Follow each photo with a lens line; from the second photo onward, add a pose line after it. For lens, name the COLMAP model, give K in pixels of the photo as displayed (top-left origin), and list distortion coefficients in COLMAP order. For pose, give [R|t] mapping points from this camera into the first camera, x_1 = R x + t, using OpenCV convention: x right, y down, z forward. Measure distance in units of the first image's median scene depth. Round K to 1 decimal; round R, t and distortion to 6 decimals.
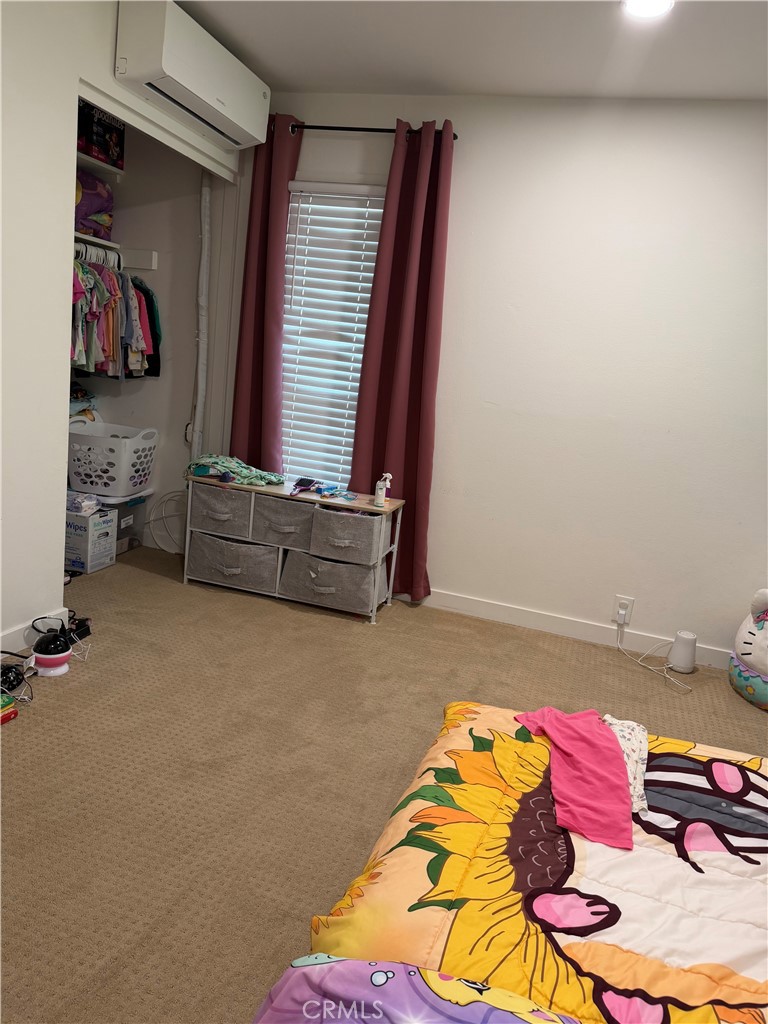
lens RADIAL K [[722.7, 0, 386.0], [0, 722.7, 517.5], [0, 0, 1]] dist [0.067512, -0.096728]
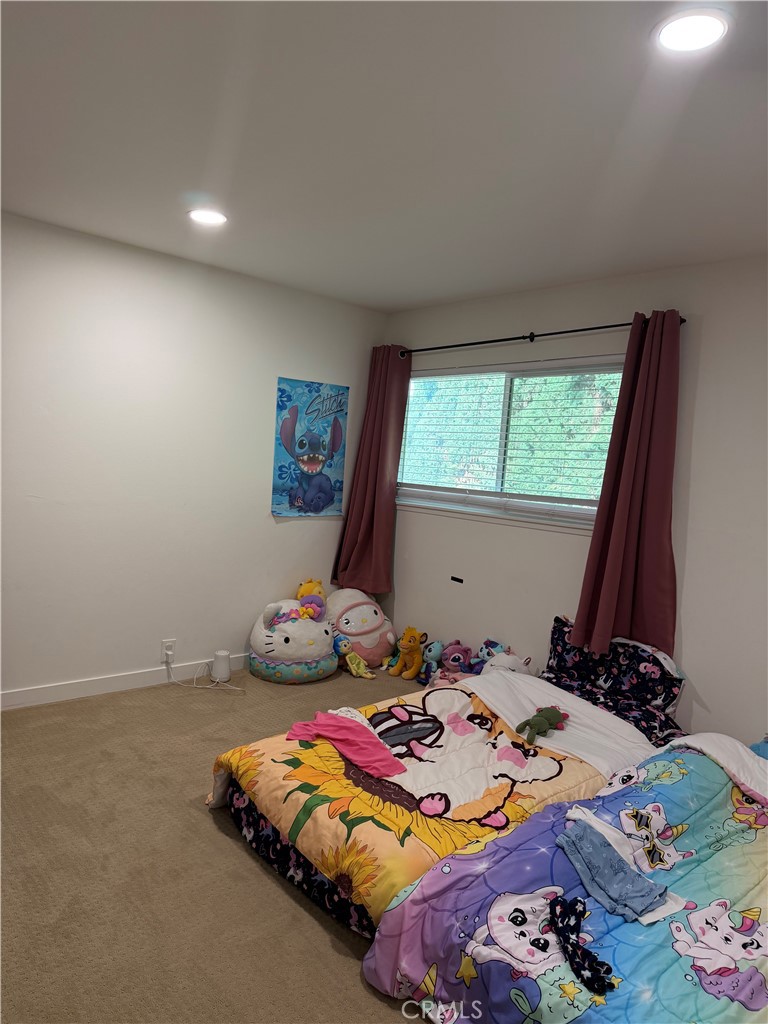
lens RADIAL K [[722.7, 0, 382.3], [0, 722.7, 510.5], [0, 0, 1]] dist [0.067512, -0.096728]
pose [[0.523818, -0.152062, 0.838148, -0.931164], [0.172047, 0.982546, 0.070735, -0.252932], [-0.834275, 0.107149, 0.540837, 0.035323]]
